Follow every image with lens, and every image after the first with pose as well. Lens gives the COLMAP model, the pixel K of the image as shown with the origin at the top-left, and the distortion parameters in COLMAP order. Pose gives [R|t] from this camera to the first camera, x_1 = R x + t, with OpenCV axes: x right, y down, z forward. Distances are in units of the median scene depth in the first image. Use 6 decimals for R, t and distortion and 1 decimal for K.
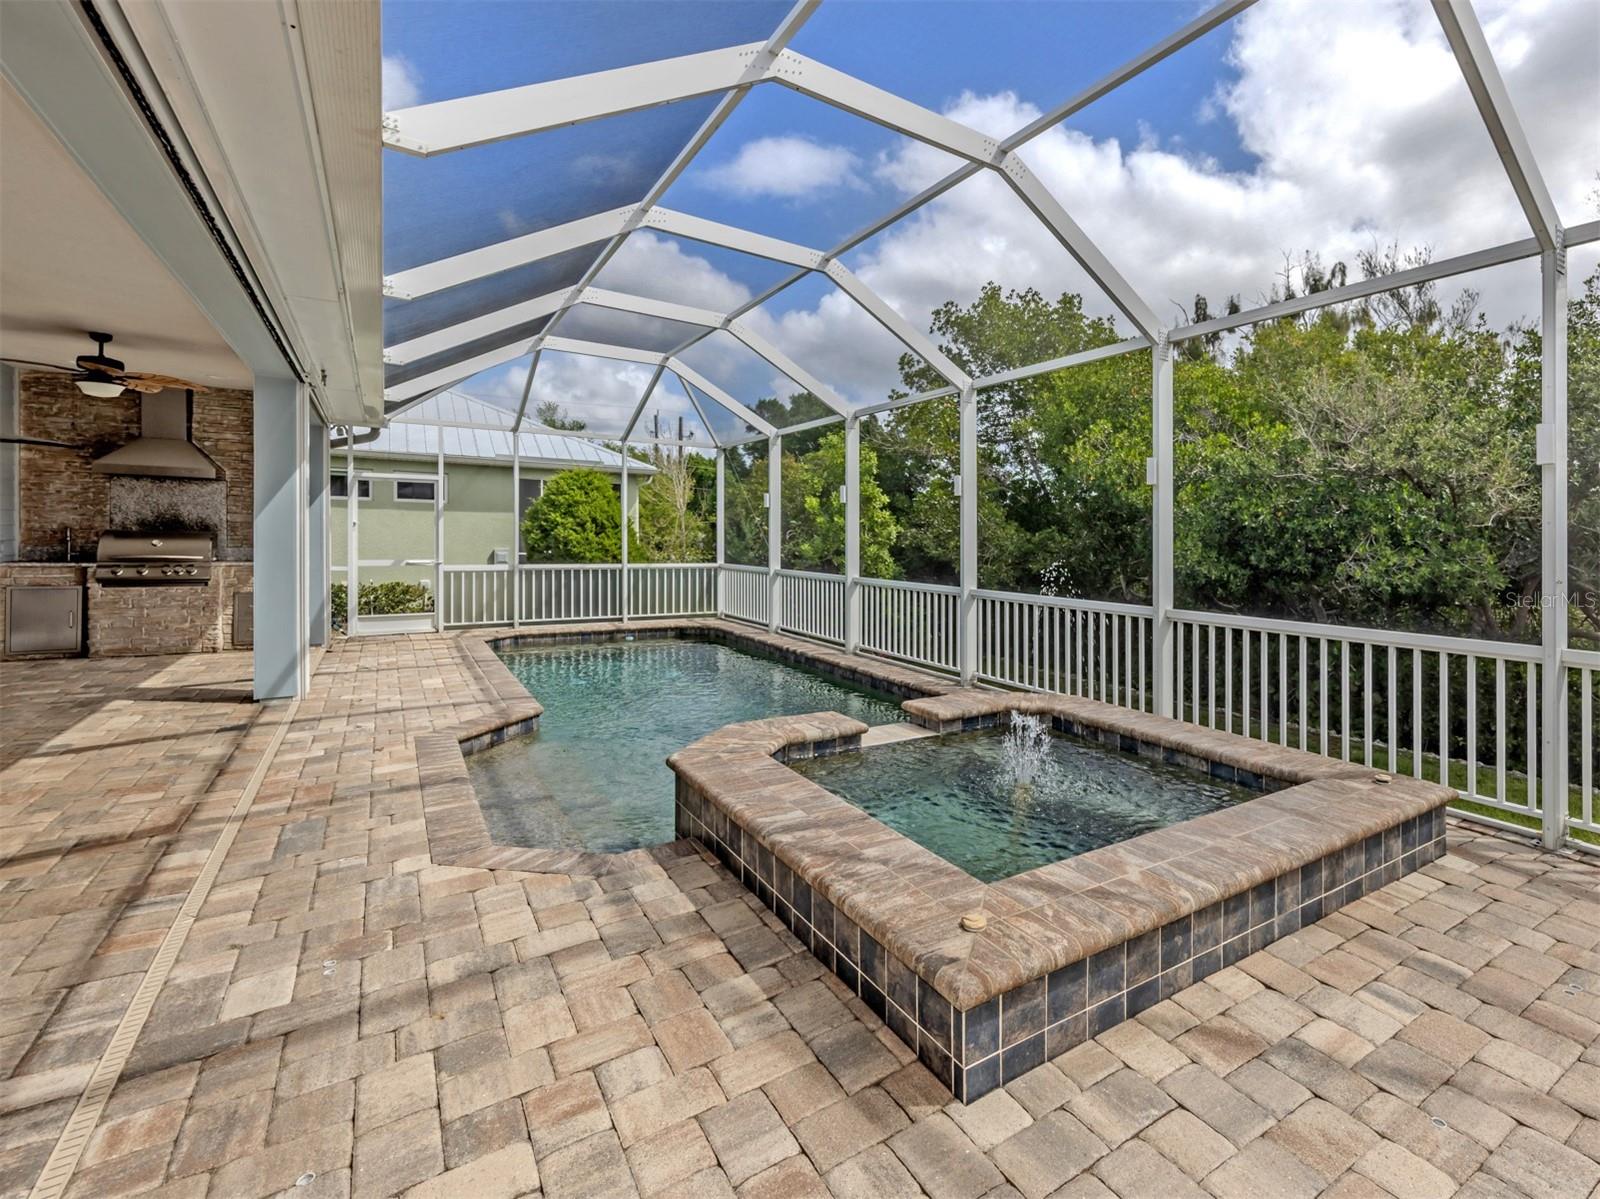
lens RADIAL K [[1074.6, 0, 800.0], [0, 1074.6, 599.5], [0, 0, 1]] dist [0.018466, -0.001621]
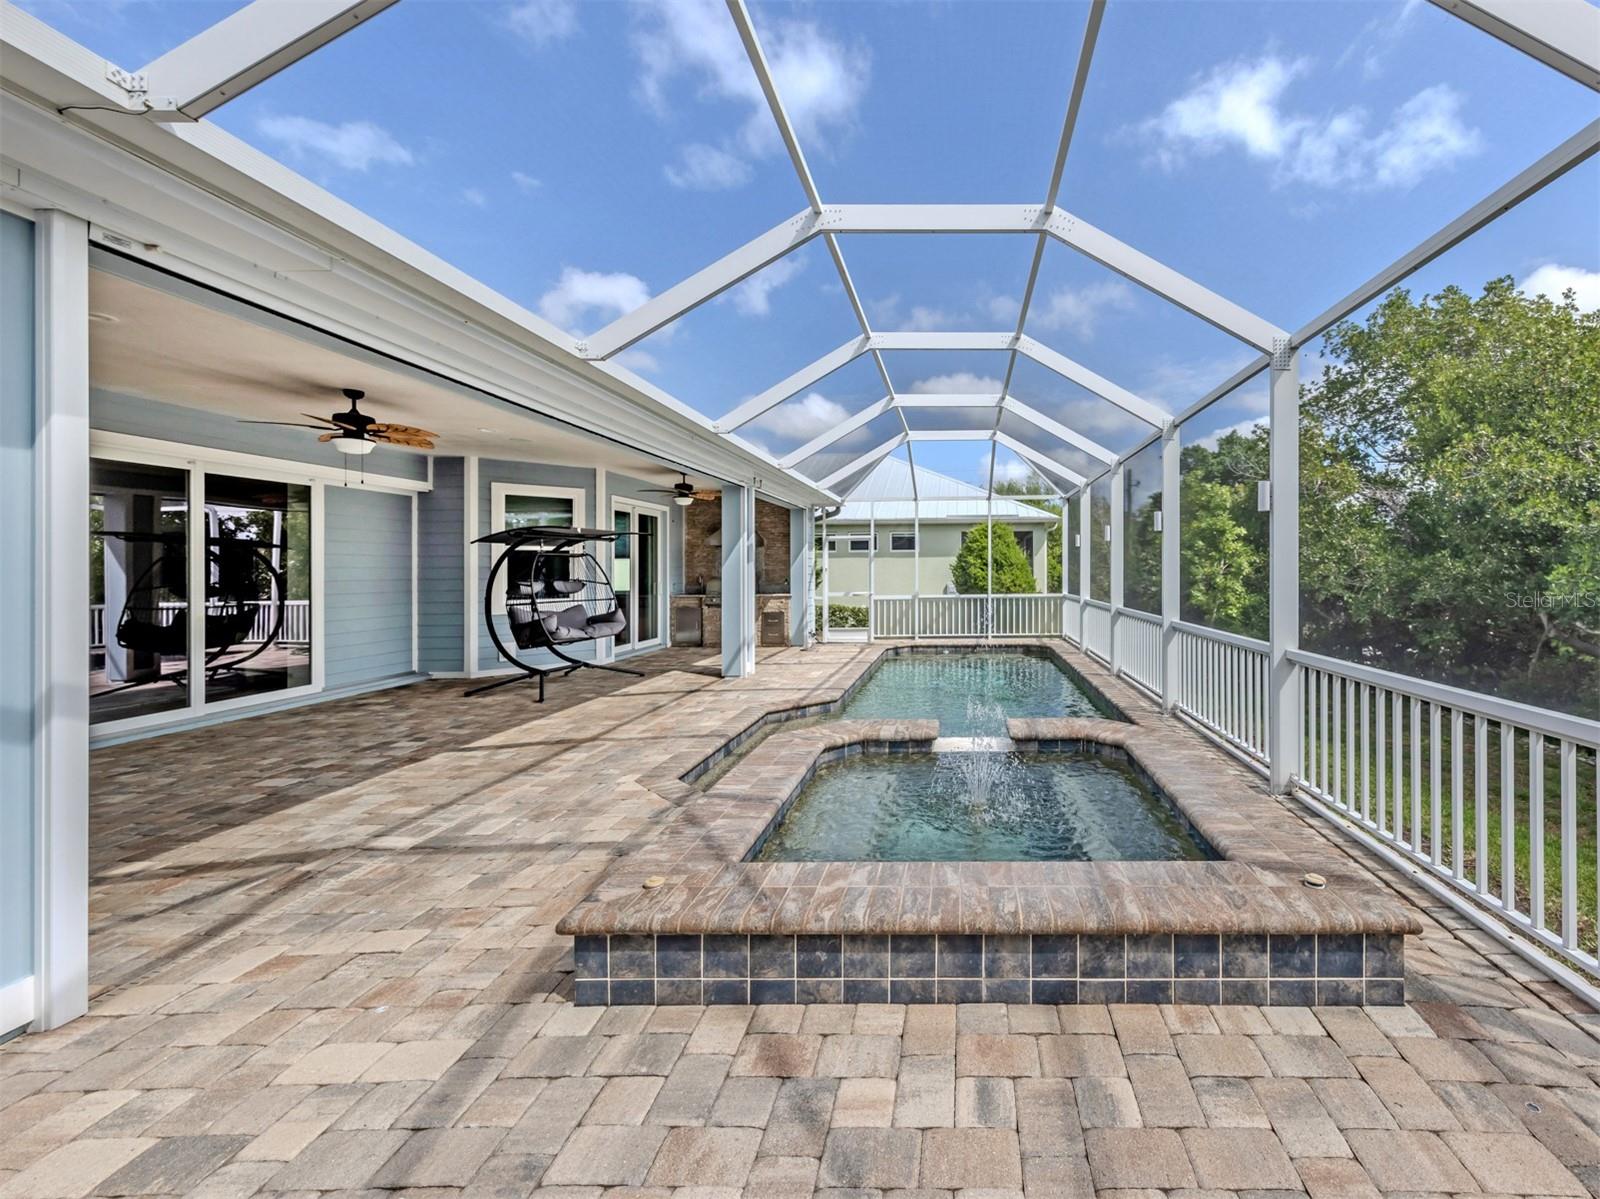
lens RADIAL K [[793.5, 0, 800.0], [0, 793.5, 599.5], [0, 0, 1]] dist [0.010281, -0.000072]
pose [[0.691318, 0.004304, -0.722538, 0.385079], [-0.018714, 0.999753, -0.011949, -0.011377], [0.722308, 0.021782, 0.691228, 0.184325]]
